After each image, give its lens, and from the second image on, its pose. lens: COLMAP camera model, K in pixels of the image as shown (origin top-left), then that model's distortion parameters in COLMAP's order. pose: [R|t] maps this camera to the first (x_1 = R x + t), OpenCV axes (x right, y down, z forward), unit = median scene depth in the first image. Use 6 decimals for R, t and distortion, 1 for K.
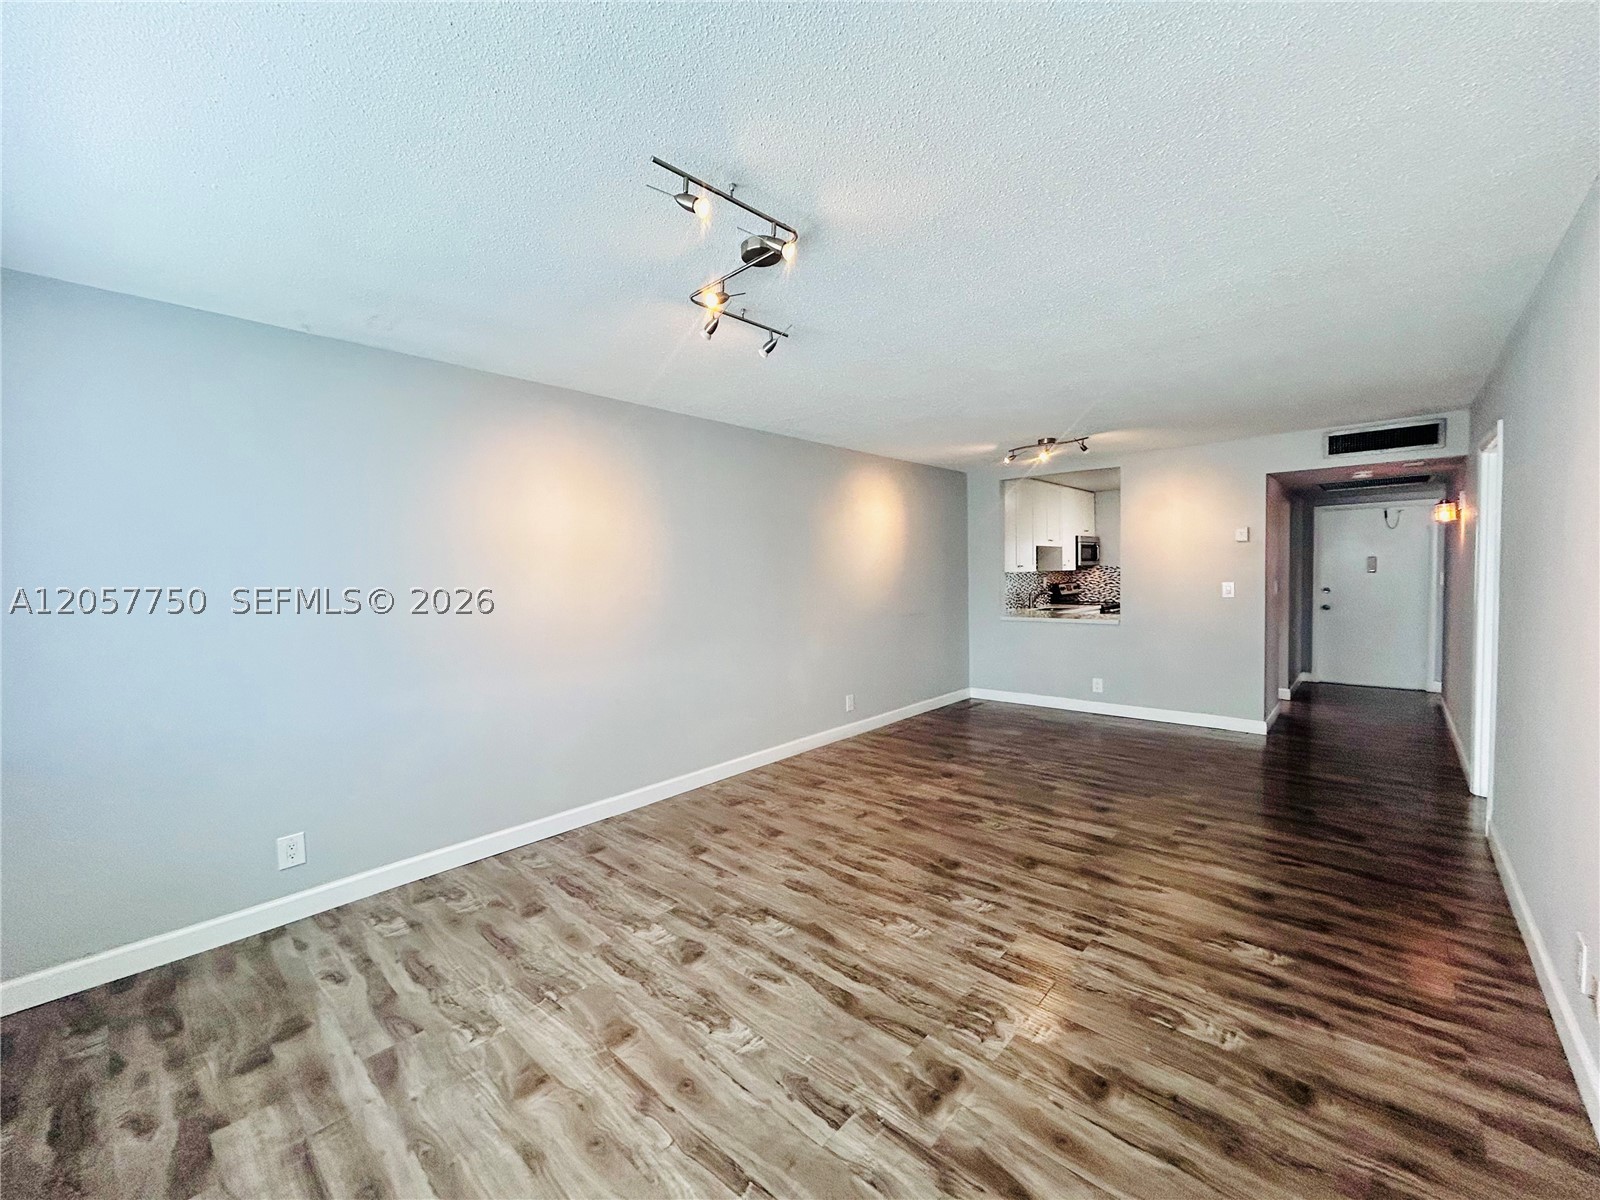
lens RADIAL K [[642.9, 0, 798.7], [0, 642.9, 592.6], [0, 0, 1]] dist [-0.004209, 0.001739]
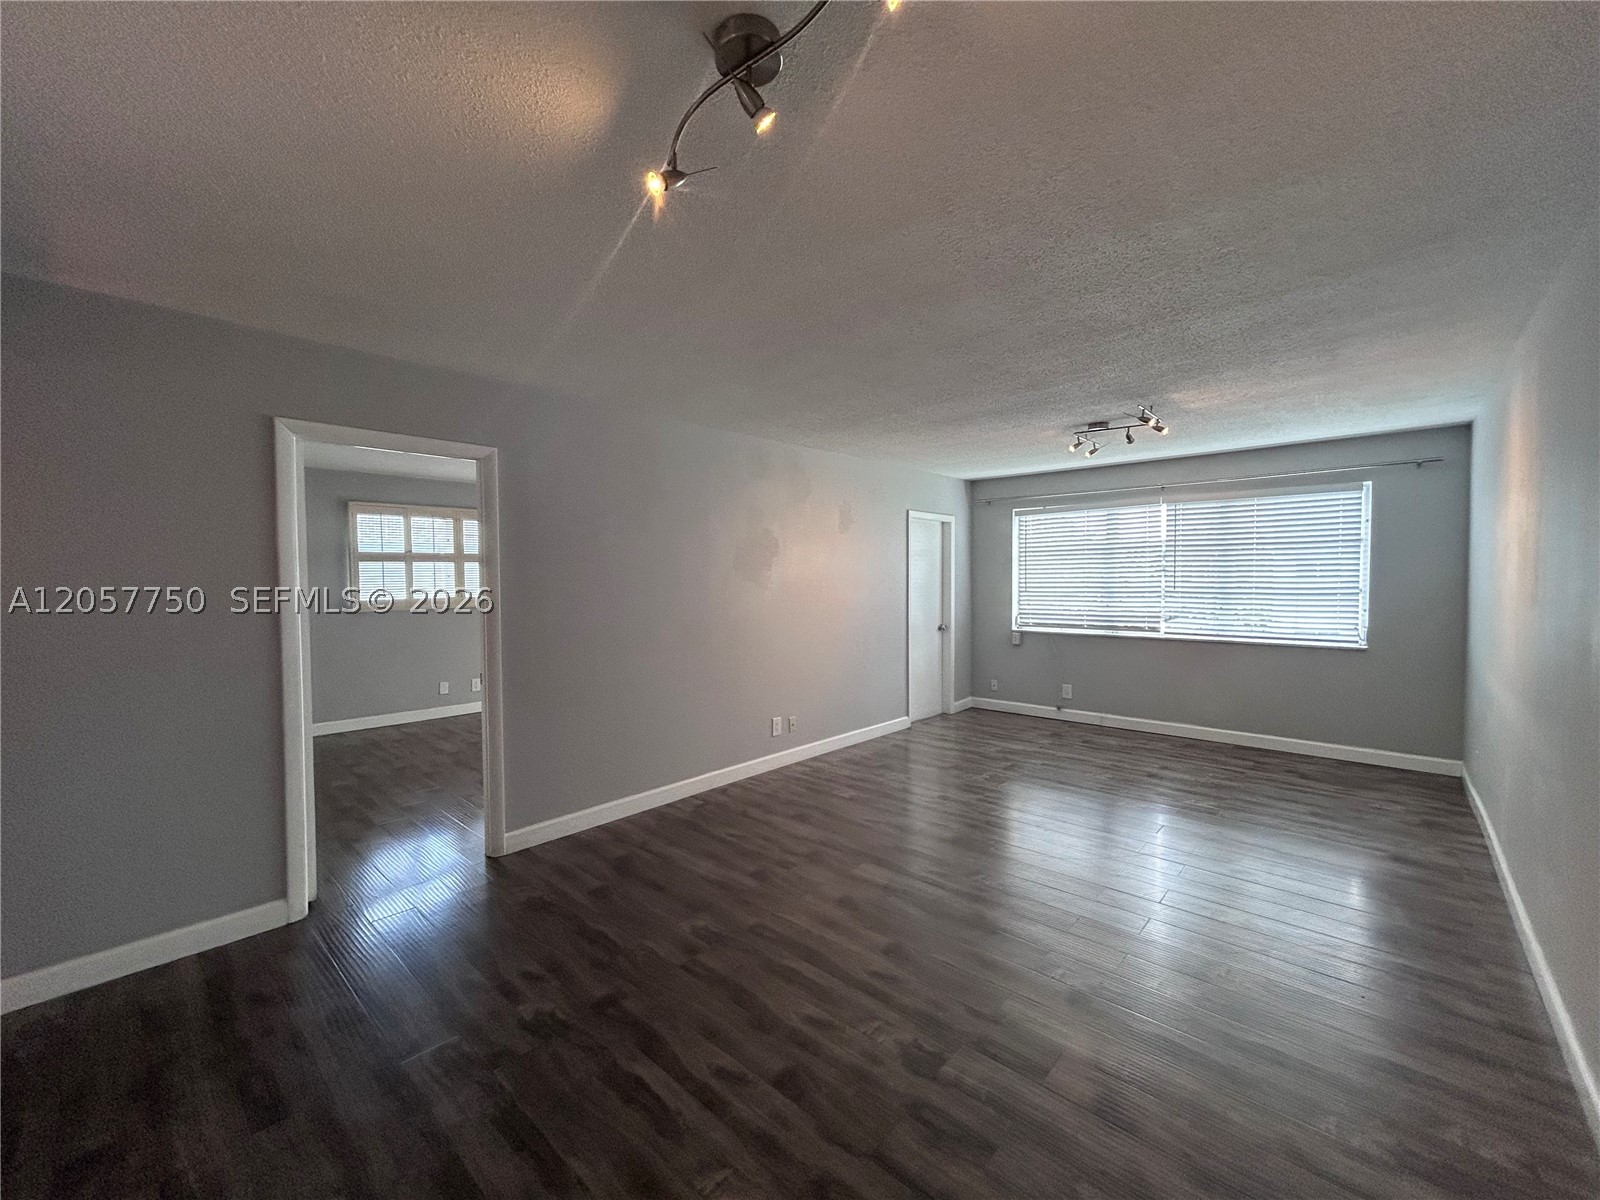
lens RADIAL K [[642.9, 0, 798.8], [0, 642.9, 590.8], [0, 0, 1]] dist [-0.004209, 0.001739]
pose [[-0.999642, 0.026517, 0.003526, 0.704945], [0.026665, 0.998276, 0.052279, -0.094702], [-0.002134, 0.052354, -0.998626, 2.385353]]
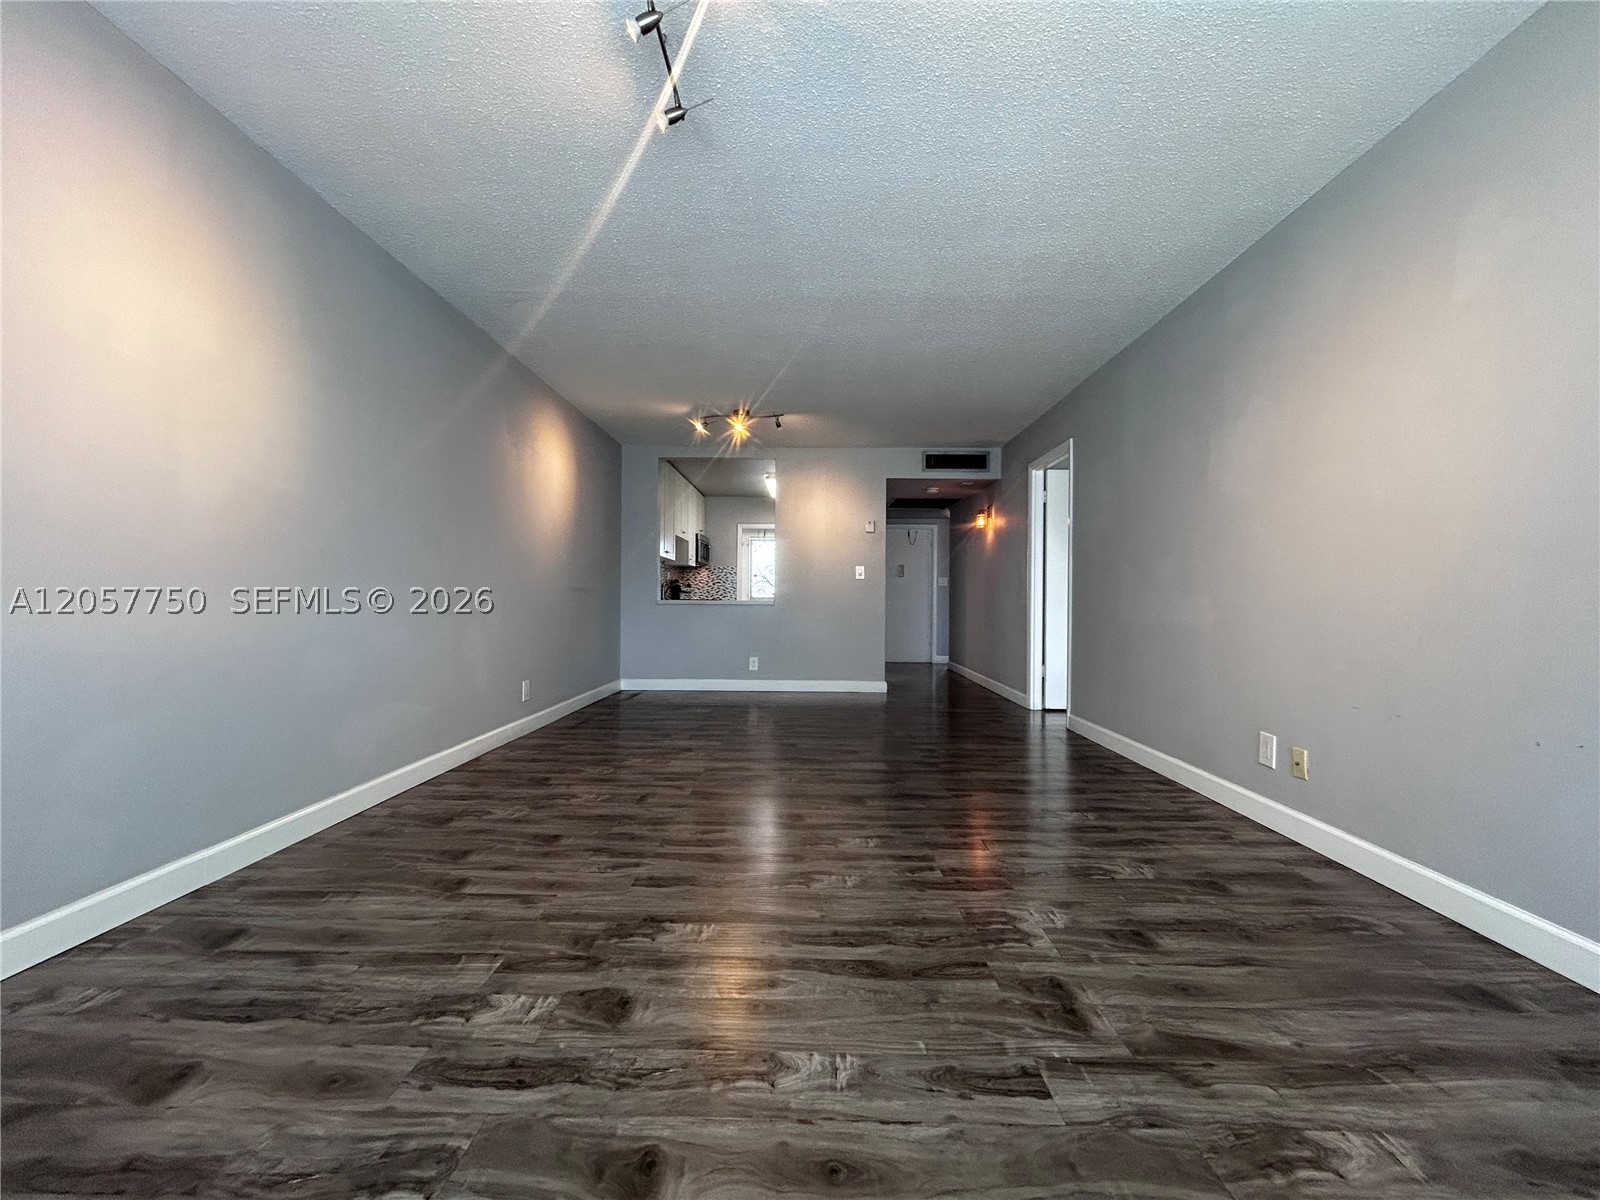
lens RADIAL K [[642.9, 0, 797.2], [0, 642.9, 601.0], [0, 0, 1]] dist [-0.004209, 0.001739]
pose [[0.751678, 0.026348, 0.659003, -0.387298], [-0.002108, 0.999293, -0.037548, 0.183687], [-0.659526, 0.026835, 0.751202, 0.378151]]
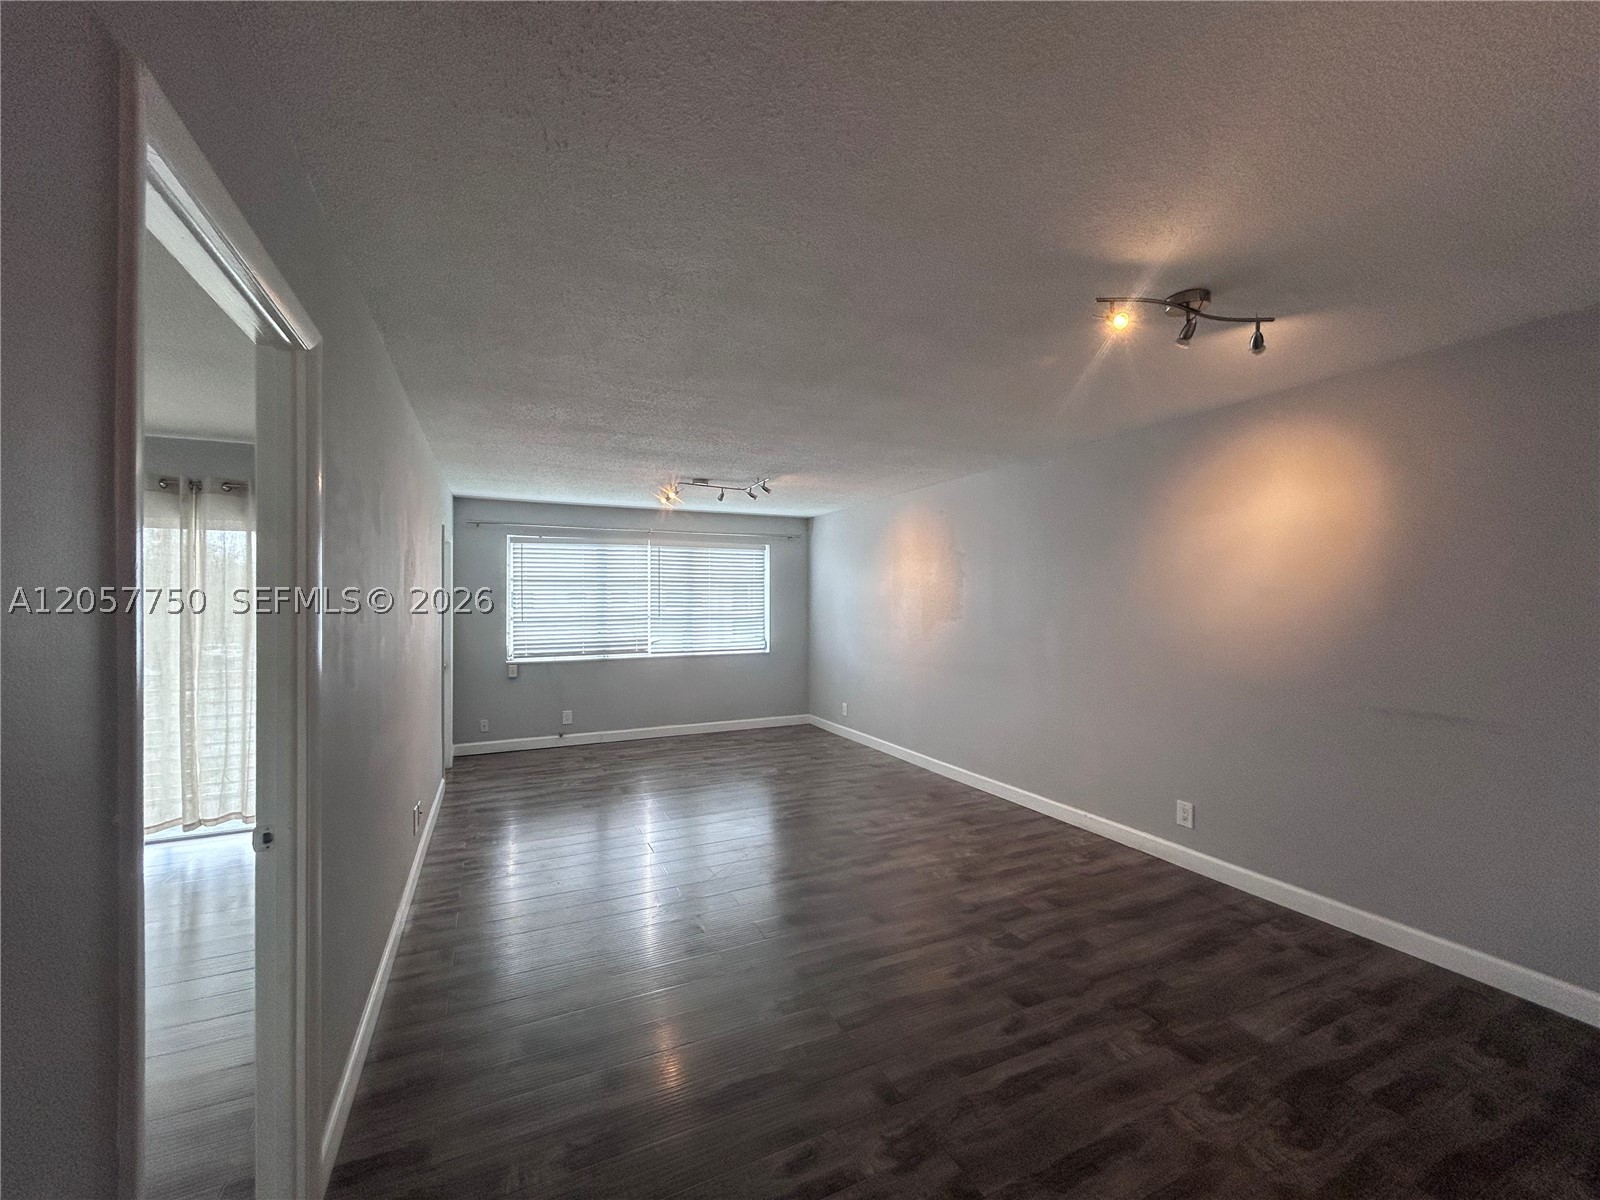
lens RADIAL K [[642.9, 0, 800.0], [0, 642.9, 588.2], [0, 0, 1]] dist [-0.004209, 0.001739]
pose [[-0.384111, -0.000508, -0.923287, 1.635783], [-0.018600, 0.999801, 0.007188, -0.099169], [0.923099, 0.019934, -0.384044, 1.788186]]
